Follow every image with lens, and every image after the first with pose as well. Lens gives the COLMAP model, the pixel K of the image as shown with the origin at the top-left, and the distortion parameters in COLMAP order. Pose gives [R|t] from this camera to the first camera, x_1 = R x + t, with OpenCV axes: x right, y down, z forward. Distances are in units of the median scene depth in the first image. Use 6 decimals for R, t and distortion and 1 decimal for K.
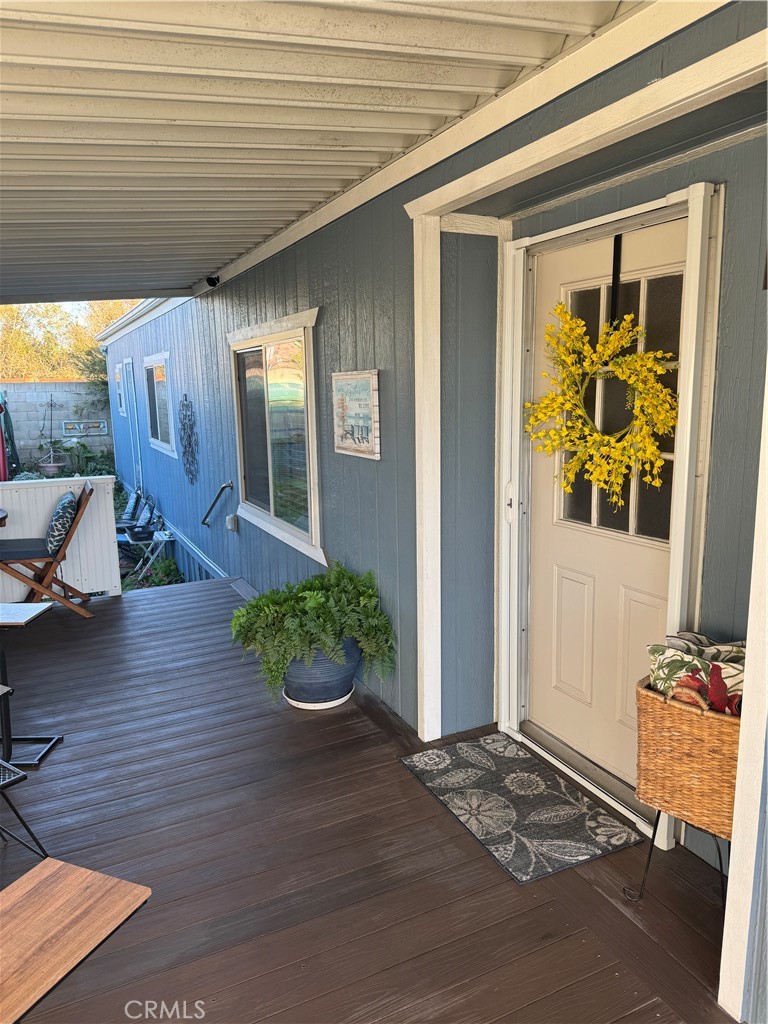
lens RADIAL K [[715.6, 0, 383.1], [0, 715.6, 503.5], [0, 0, 1]] dist [0.051572, -0.075542]
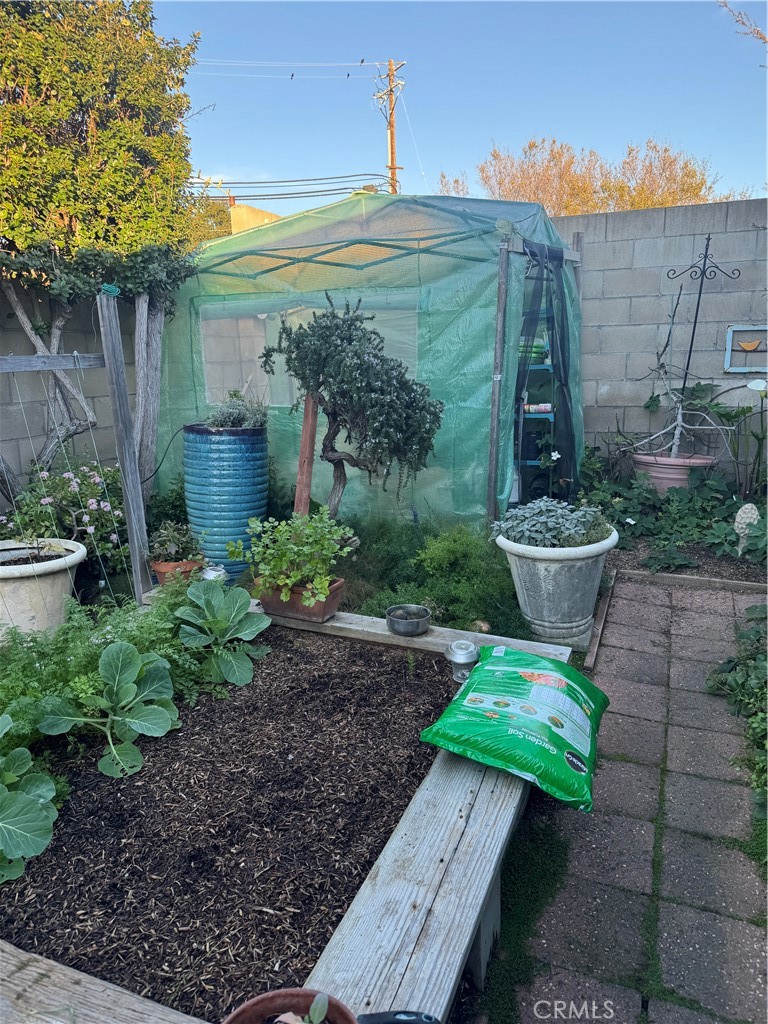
lens RADIAL K [[715.6, 0, 387.7], [0, 715.6, 508.1], [0, 0, 1]] dist [0.051572, -0.075542]
pose [[0.659803, 0.161329, -0.733916, -0.303740], [-0.113933, 0.986868, 0.114506, -0.055072], [0.742751, 0.008066, 0.669519, 0.690203]]
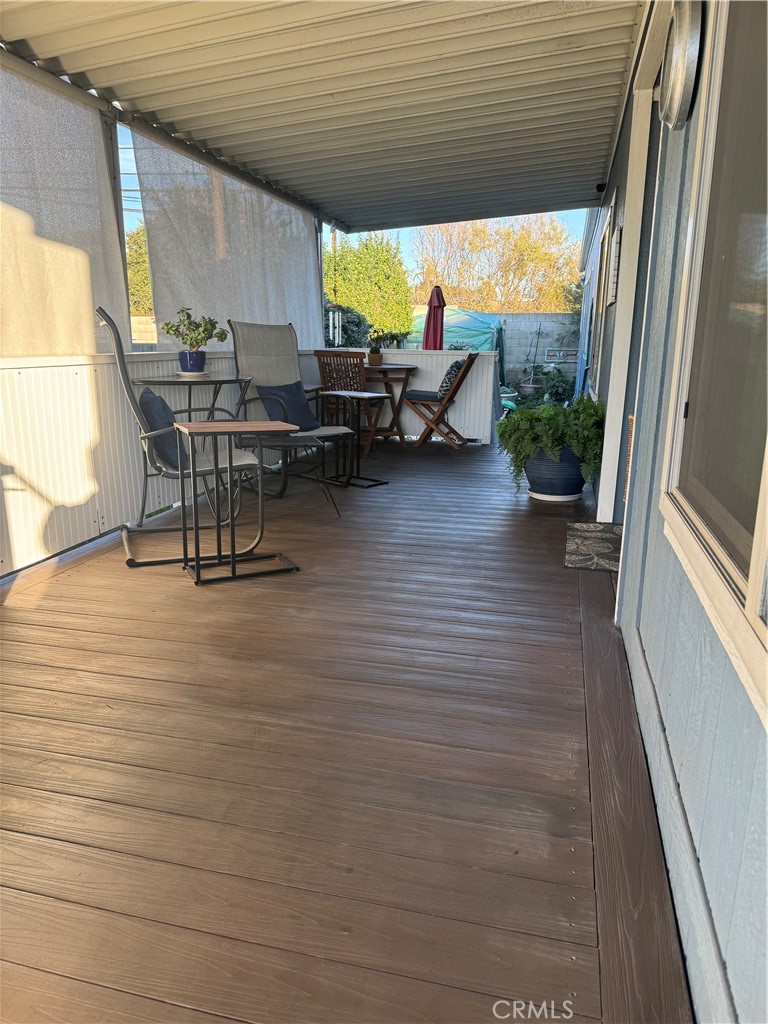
lens RADIAL K [[715.6, 0, 377.9], [0, 715.6, 530.7], [0, 0, 1]] dist [0.051572, -0.075542]
pose [[0.760383, 0.189916, -0.621087, 0.116039], [-0.130162, 0.981451, 0.140754, 0.044075], [0.636298, -0.026185, 0.770999, -0.052499]]
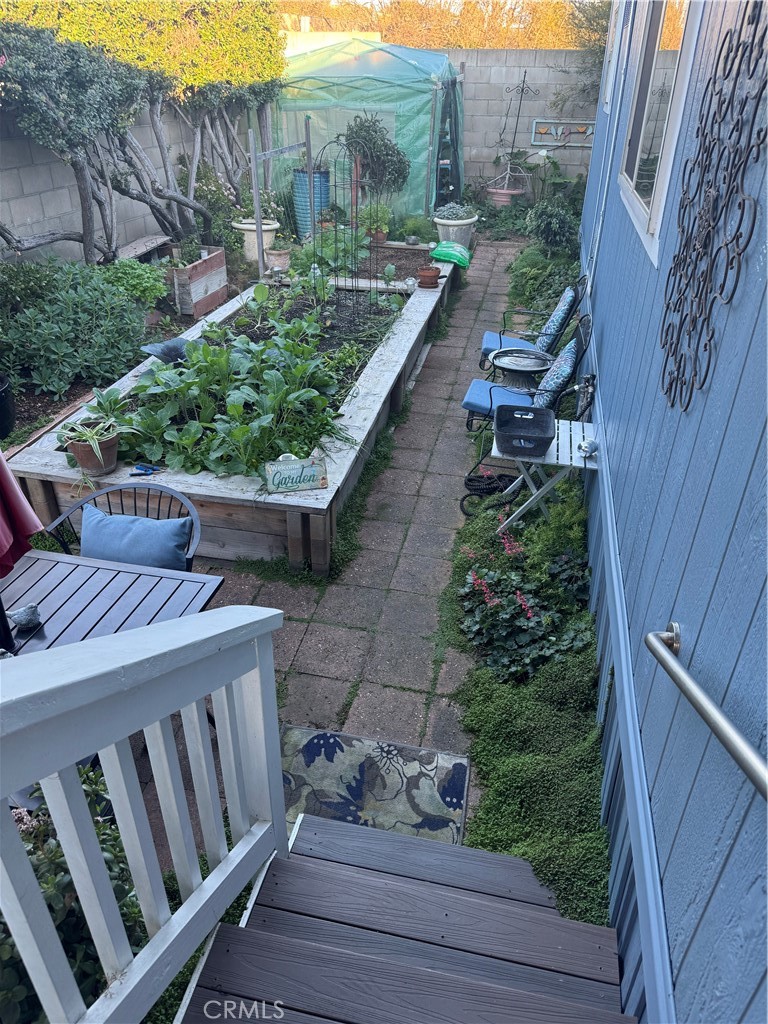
lens RADIAL K [[715.6, 0, 391.9], [0, 715.6, 513.8], [0, 0, 1]] dist [0.051572, -0.075542]
pose [[0.789370, 0.337903, -0.512559, -0.094366], [-0.125553, 0.906107, 0.403989, -0.039766], [0.600943, -0.254543, 0.757678, 0.348336]]
